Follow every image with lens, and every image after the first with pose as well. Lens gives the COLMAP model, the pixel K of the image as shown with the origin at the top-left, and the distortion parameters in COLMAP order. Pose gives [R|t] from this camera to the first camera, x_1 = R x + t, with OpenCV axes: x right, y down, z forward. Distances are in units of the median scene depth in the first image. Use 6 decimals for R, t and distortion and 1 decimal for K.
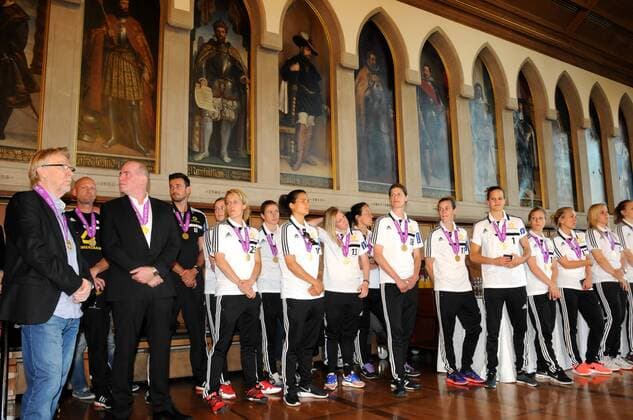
lens RADIAL K [[494.0, 0, 317.2], [0, 494.0, 209.4], [0, 0, 1]] dist [-0.026488, -0.013072]
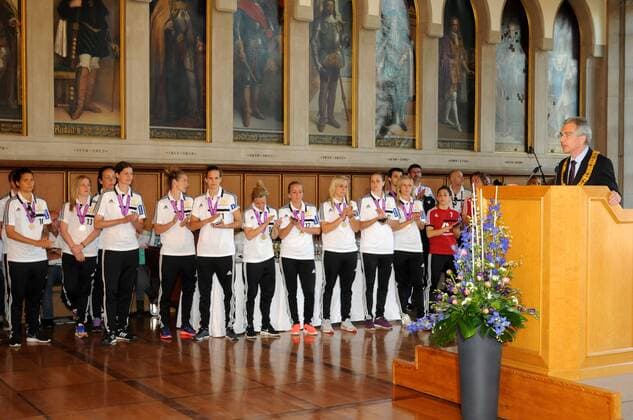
lens RADIAL K [[893.2, 0, 316.4], [0, 893.2, 210.1], [0, 0, 1]] dist [0.021814, 0.000000]
pose [[0.999549, 0.028273, -0.010155, 0.435876], [-0.026147, 0.985212, 0.169335, -0.207931], [0.014792, -0.168993, 0.985506, -0.699761]]
